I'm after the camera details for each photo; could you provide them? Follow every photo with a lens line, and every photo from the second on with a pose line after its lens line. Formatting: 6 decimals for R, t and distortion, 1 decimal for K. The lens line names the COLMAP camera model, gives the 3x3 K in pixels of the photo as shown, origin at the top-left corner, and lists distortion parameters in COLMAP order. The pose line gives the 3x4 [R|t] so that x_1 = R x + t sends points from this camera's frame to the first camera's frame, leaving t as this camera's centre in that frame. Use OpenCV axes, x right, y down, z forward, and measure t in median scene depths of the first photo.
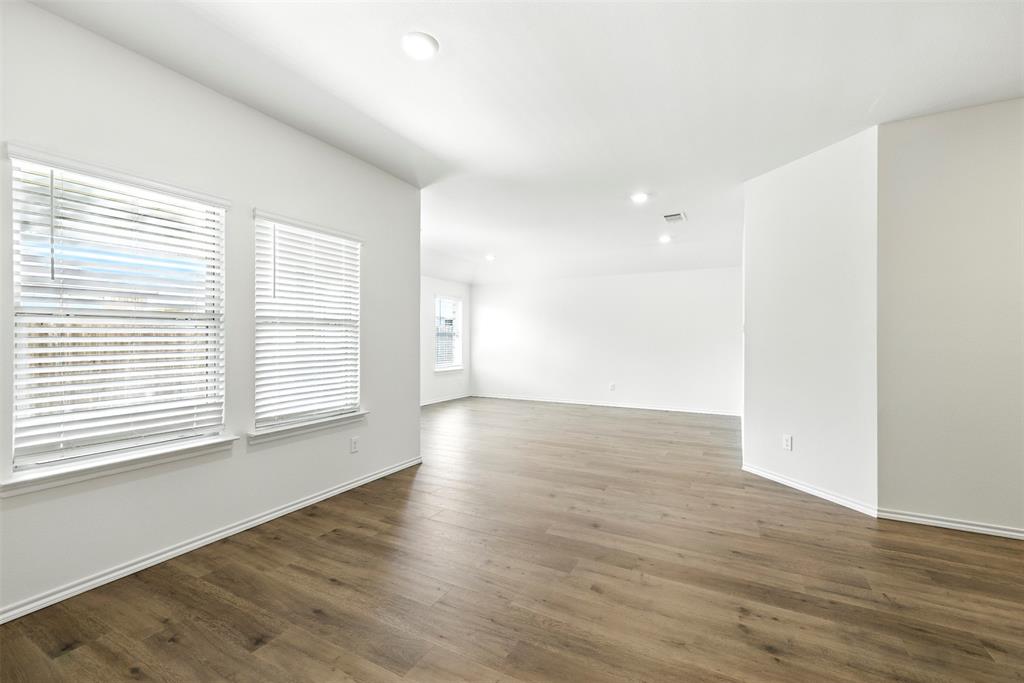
lens RADIAL K [[430.8, 0, 512.0], [0, 430.8, 341.5], [0, 0, 1]] dist [0.002246, 0.000180]
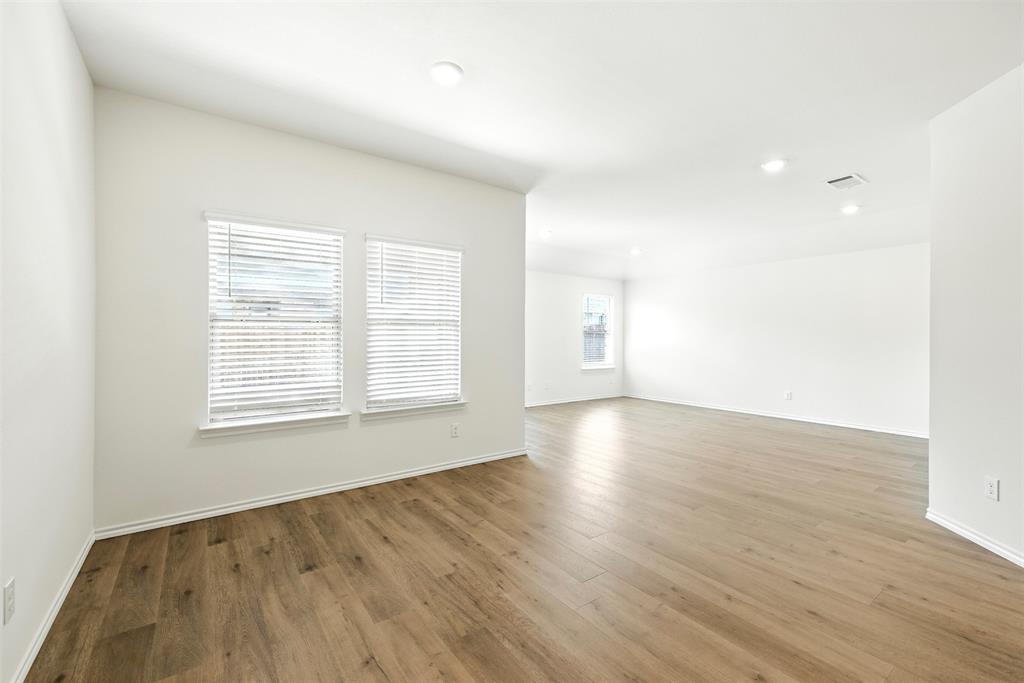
lens RADIAL K [[431.8, 0, 512.9], [0, 431.8, 337.4], [0, 0, 1]] dist [0.004340, -0.000259]
pose [[0.897417, 0.000635, -0.441182, 0.325212], [-0.003388, 0.999979, -0.005451, 0.001731], [0.441170, 0.006386, 0.897401, 0.056334]]
